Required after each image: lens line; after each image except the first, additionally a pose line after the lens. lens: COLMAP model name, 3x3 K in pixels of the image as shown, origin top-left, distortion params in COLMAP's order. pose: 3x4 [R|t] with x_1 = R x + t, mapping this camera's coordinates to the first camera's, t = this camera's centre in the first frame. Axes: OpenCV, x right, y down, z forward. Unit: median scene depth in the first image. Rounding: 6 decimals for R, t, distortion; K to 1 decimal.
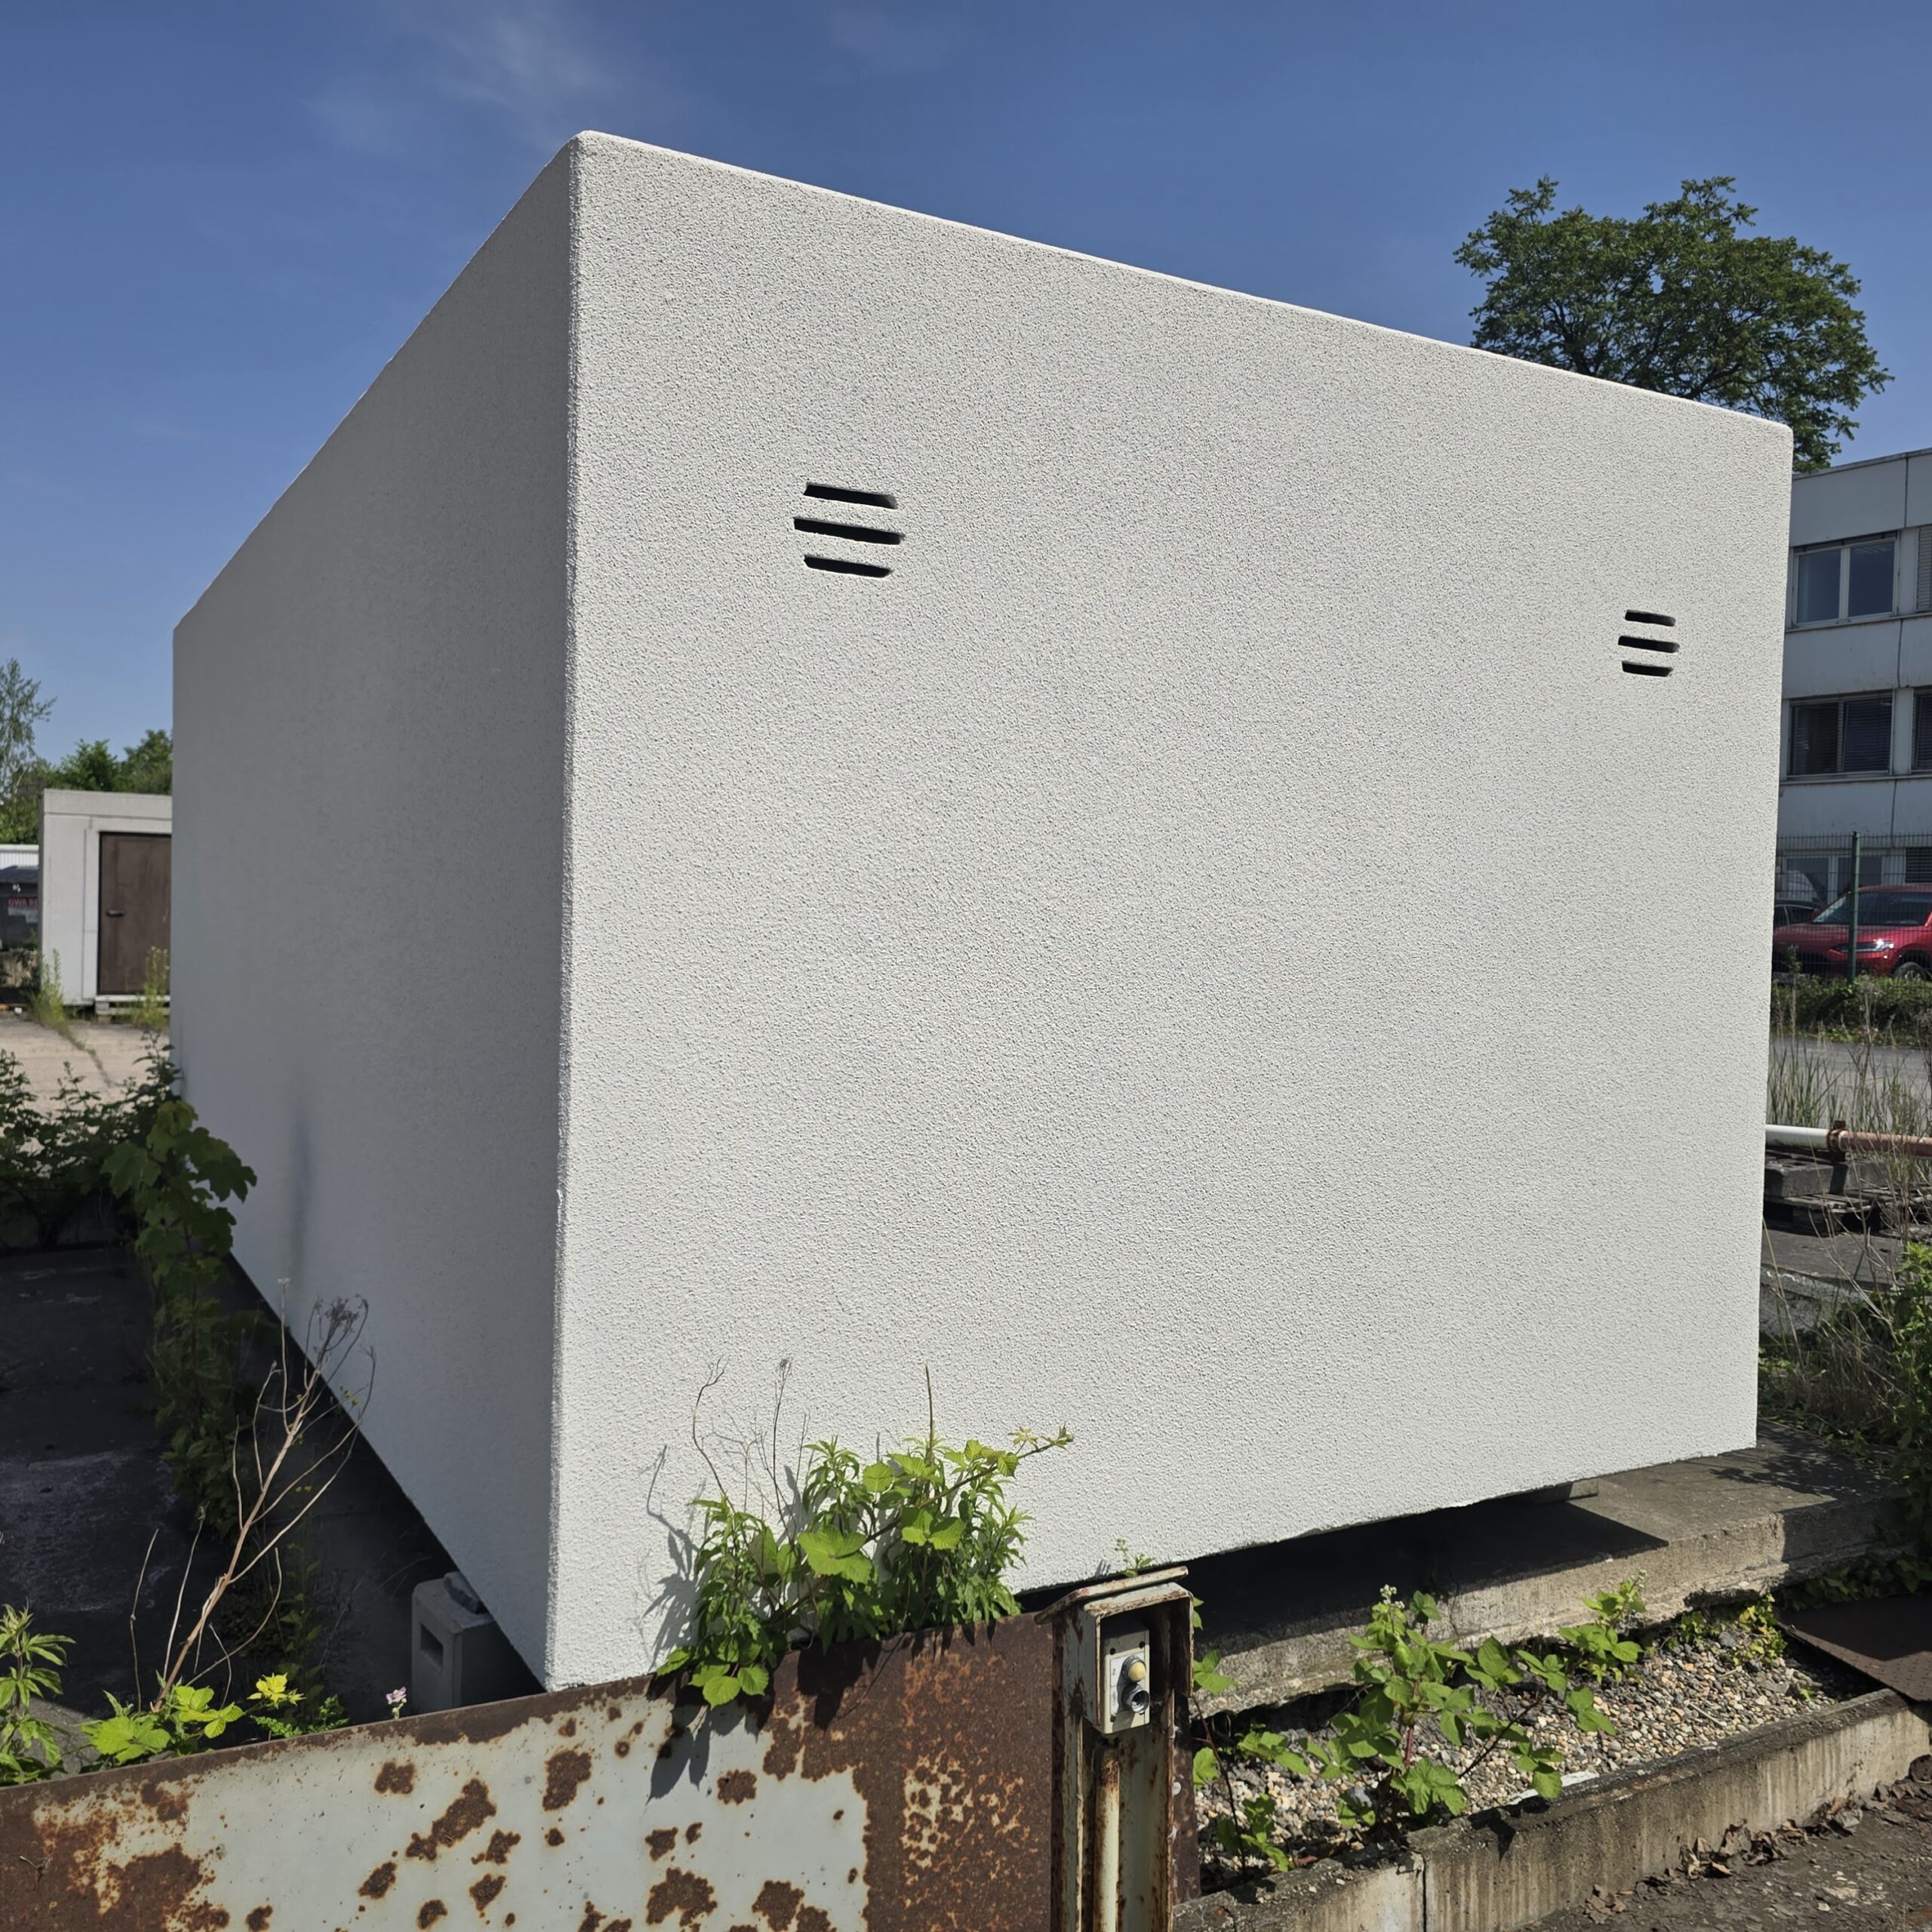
lens RADIAL K [[1711.8, 0, 964.1], [0, 1711.8, 951.3], [0, 0, 1]] dist [0.086221, -0.117826]
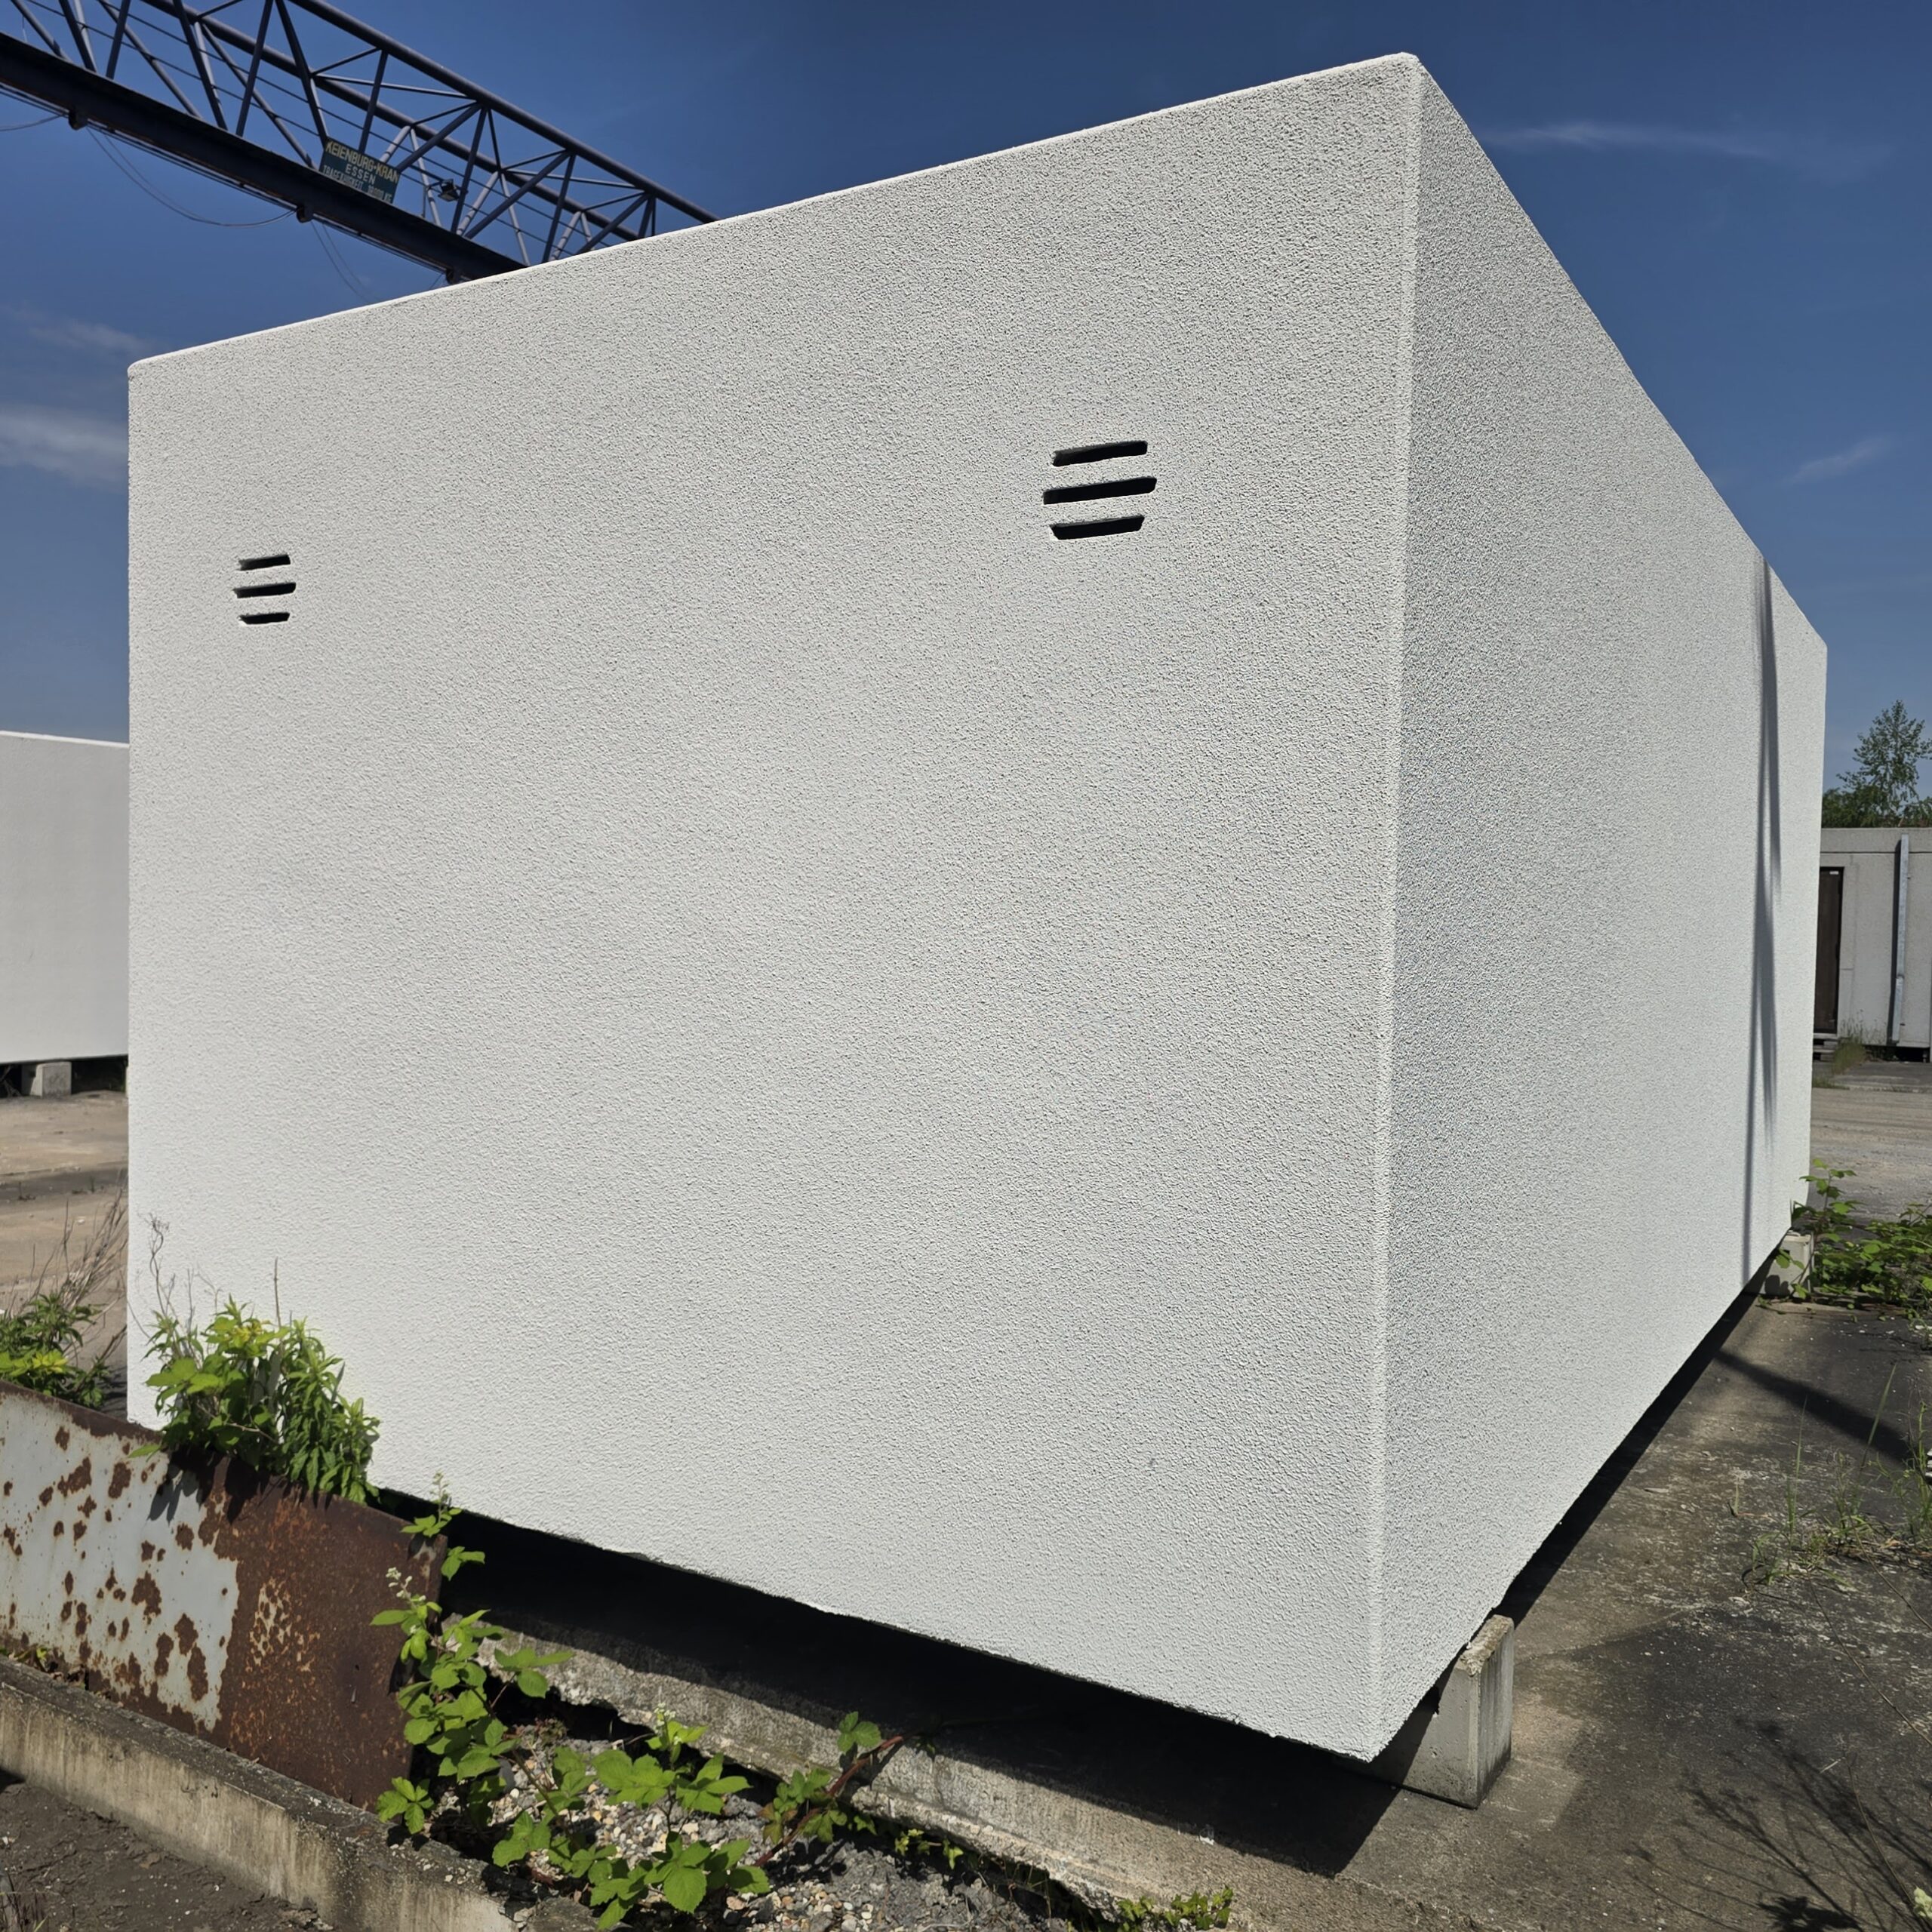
lens RADIAL K [[1726.3, 0, 966.0], [0, 1726.3, 966.0], [0, 0, 1]] dist [0.094279, -0.120709]
pose [[0.484772, 0.010922, -0.874572, 1.309751], [-0.027258, 0.999625, -0.002626, 0.022507], [0.874216, 0.025112, 0.484888, 0.826953]]
